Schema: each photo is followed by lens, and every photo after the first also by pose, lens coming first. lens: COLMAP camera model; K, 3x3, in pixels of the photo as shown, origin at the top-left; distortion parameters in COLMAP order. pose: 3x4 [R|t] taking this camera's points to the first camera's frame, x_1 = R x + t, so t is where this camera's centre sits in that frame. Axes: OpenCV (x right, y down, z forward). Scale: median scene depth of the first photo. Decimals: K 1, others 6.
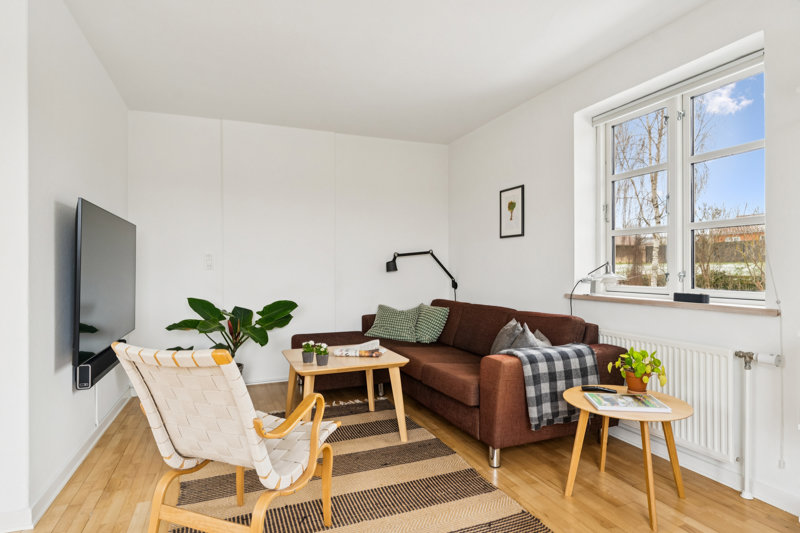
lens RADIAL K [[438.8, 0, 400.0], [0, 438.8, 266.5], [0, 0, 1]] dist [-0.000080, 0.000079]
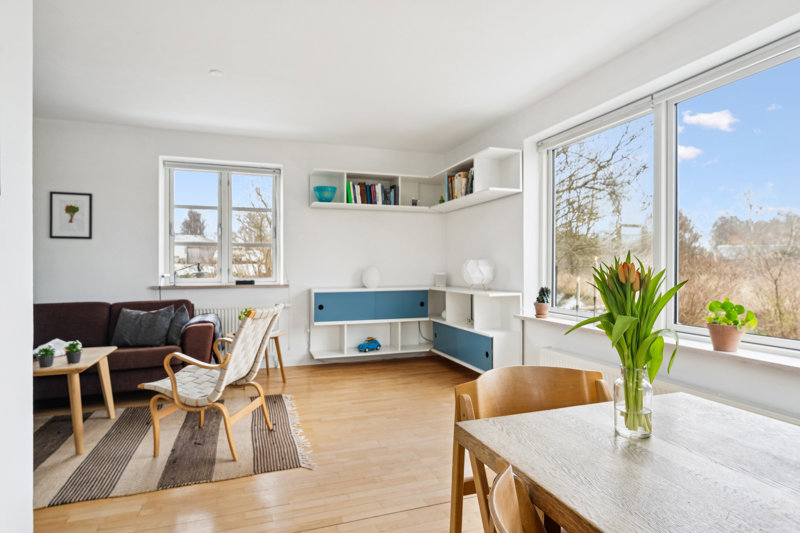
lens RADIAL K [[446.4, 0, 400.0], [0, 446.4, 266.5], [0, 0, 1]] dist [0.002330, 0.000124]
pose [[0.043867, 0.003877, 0.999030, -0.834777], [-0.002736, 0.999989, -0.003761, 0.003969], [-0.999034, -0.002569, 0.043877, 0.150300]]
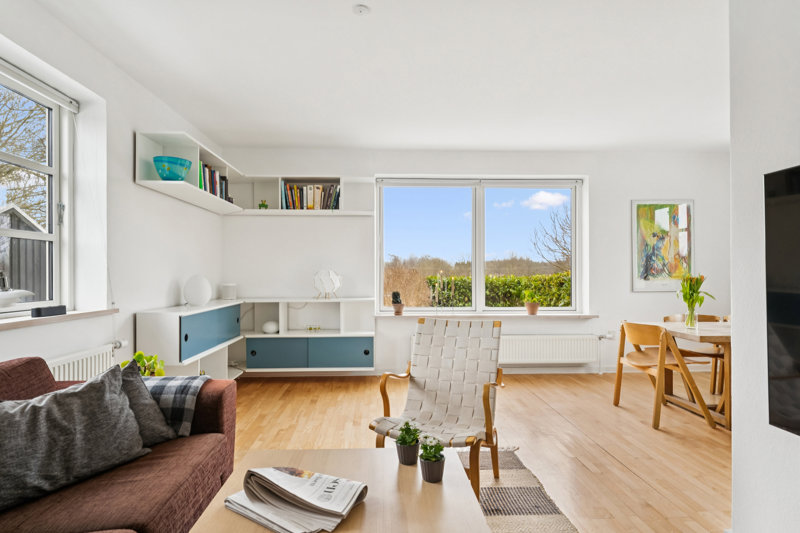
lens RADIAL K [[417.7, 0, 400.0], [0, 417.7, 266.5], [0, 0, 1]] dist [0.000154, 0.000026]
pose [[-0.942680, 0.009038, 0.333577, -0.237321], [0.002525, 0.999798, -0.019953, -0.004235], [-0.333690, -0.017967, -0.942512, 1.047349]]
